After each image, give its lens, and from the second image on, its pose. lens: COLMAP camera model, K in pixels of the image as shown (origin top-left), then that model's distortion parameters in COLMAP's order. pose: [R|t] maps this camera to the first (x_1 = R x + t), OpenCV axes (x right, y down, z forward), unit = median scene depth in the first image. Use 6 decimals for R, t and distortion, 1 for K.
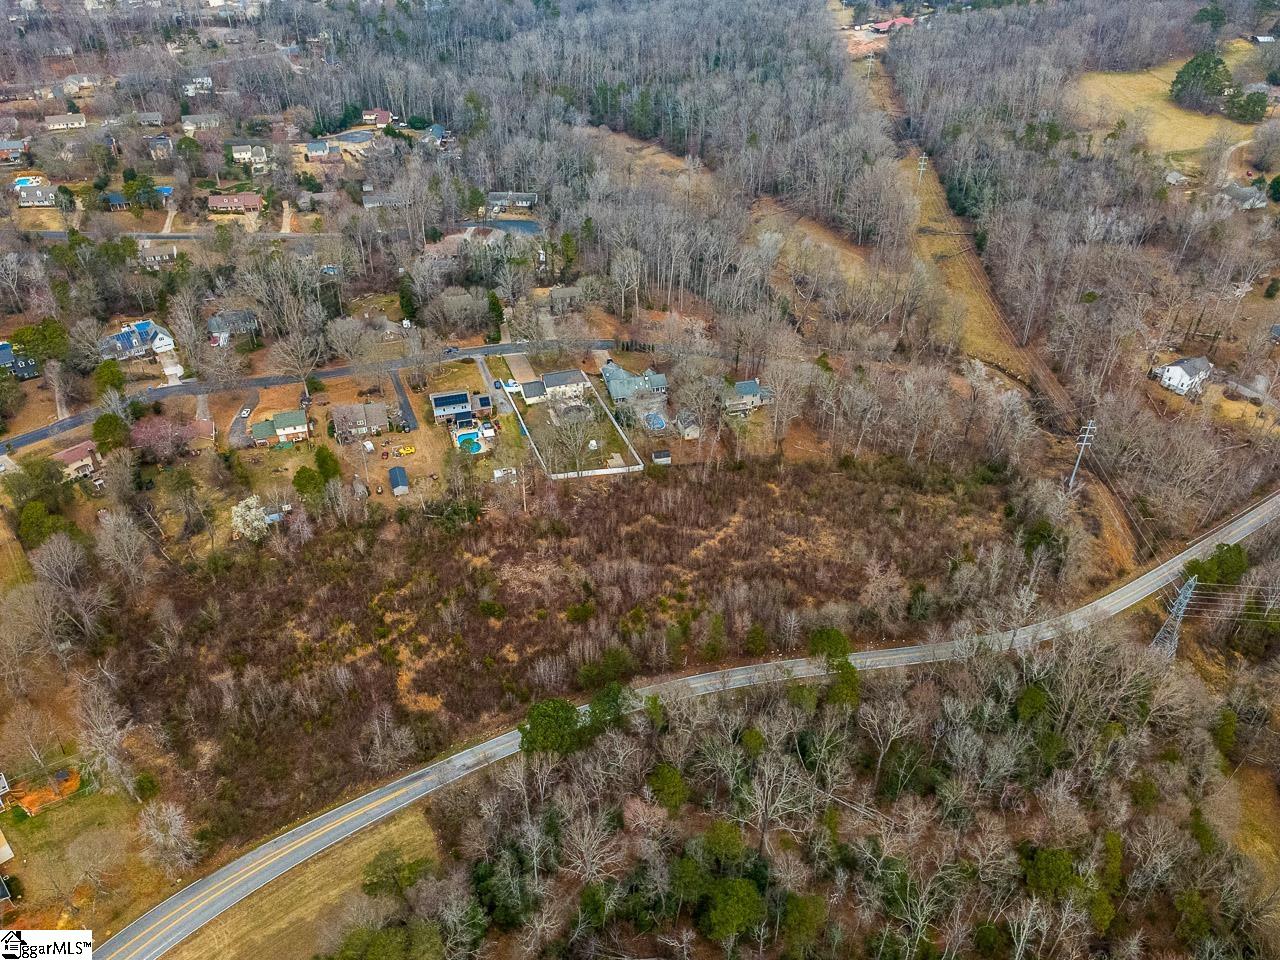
lens RADIAL K [[983.1, 0, 635.6], [0, 983.1, 496.6], [0, 0, 1]] dist [0.002585, 0.001430]
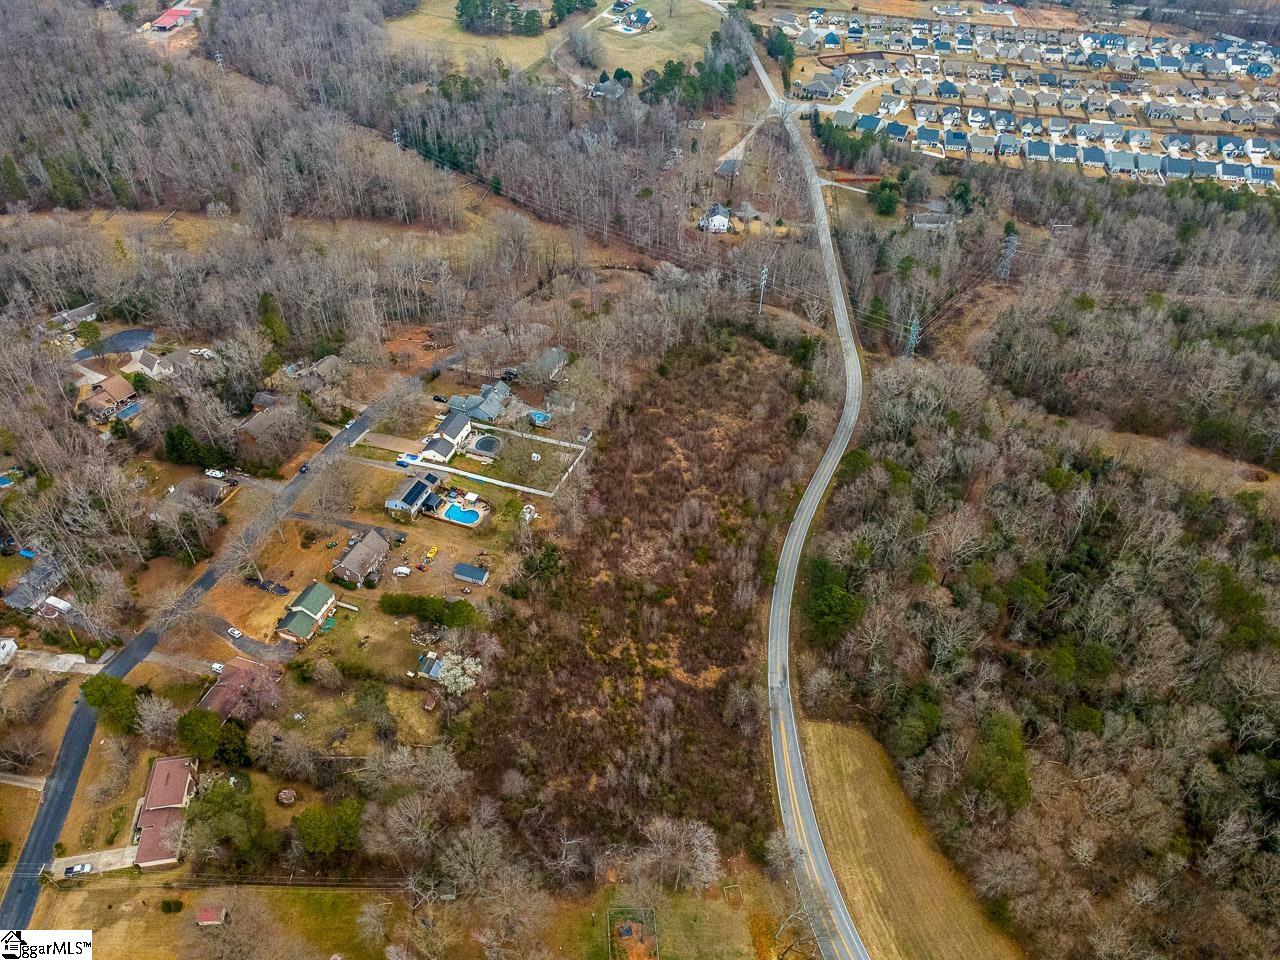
lens RADIAL K [[909.6, 0, 634.8], [0, 909.6, 460.4], [0, 0, 1]] dist [0.002071, 0.003065]
pose [[0.604523, -0.519569, 0.603822, -0.617627], [0.477094, 0.843172, 0.247873, -0.258061], [-0.637913, 0.138235, 0.757600, 0.128943]]
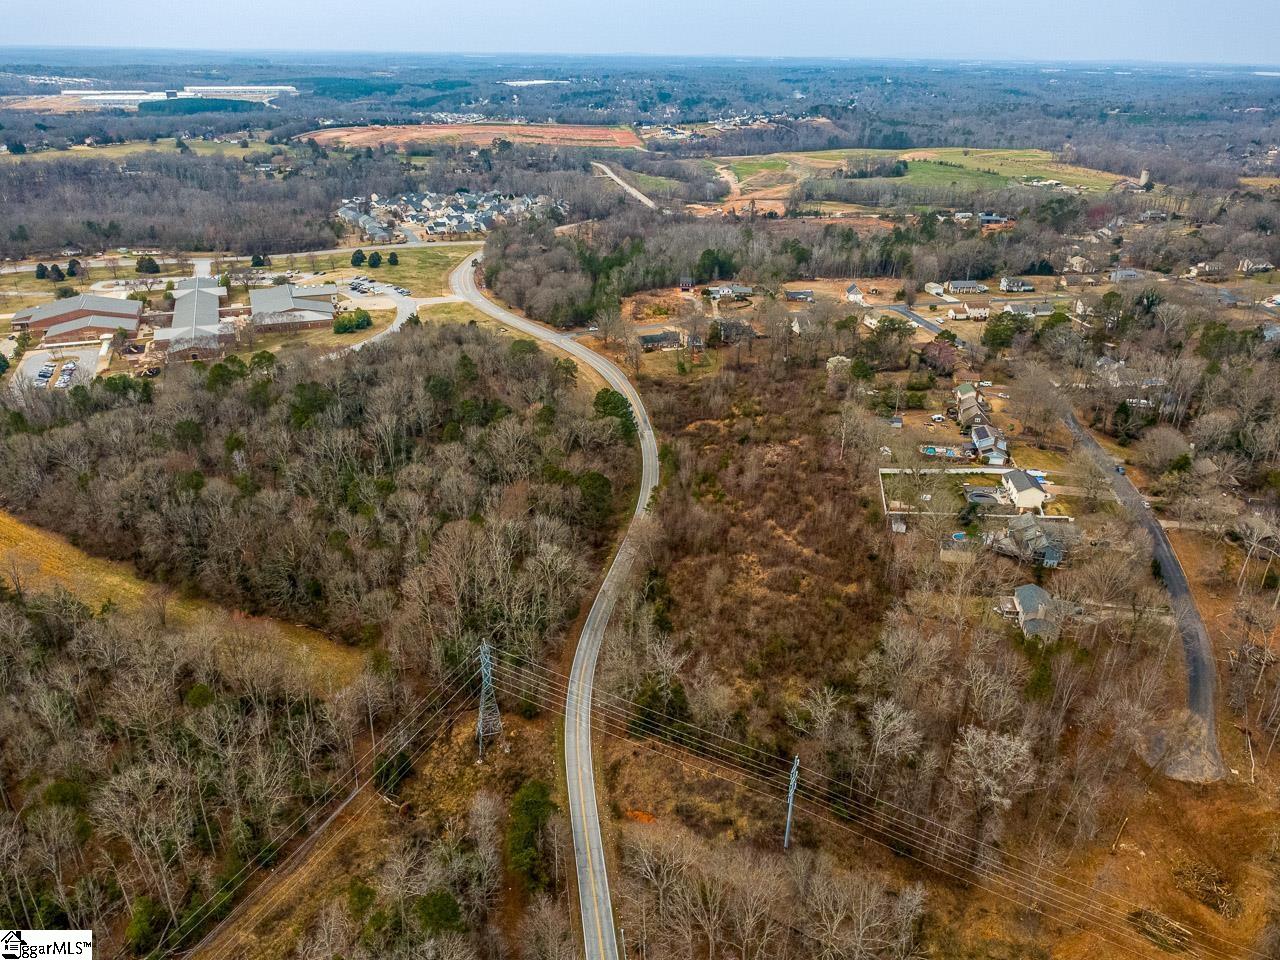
lens RADIAL K [[909.6, 0, 634.5], [0, 909.6, 486.7], [0, 0, 1]] dist [0.002071, 0.003065]
pose [[-0.426315, 0.386094, -0.818039, 0.906165], [-0.556946, 0.600566, 0.573700, -0.453257], [0.712788, 0.700180, -0.040997, 0.811891]]
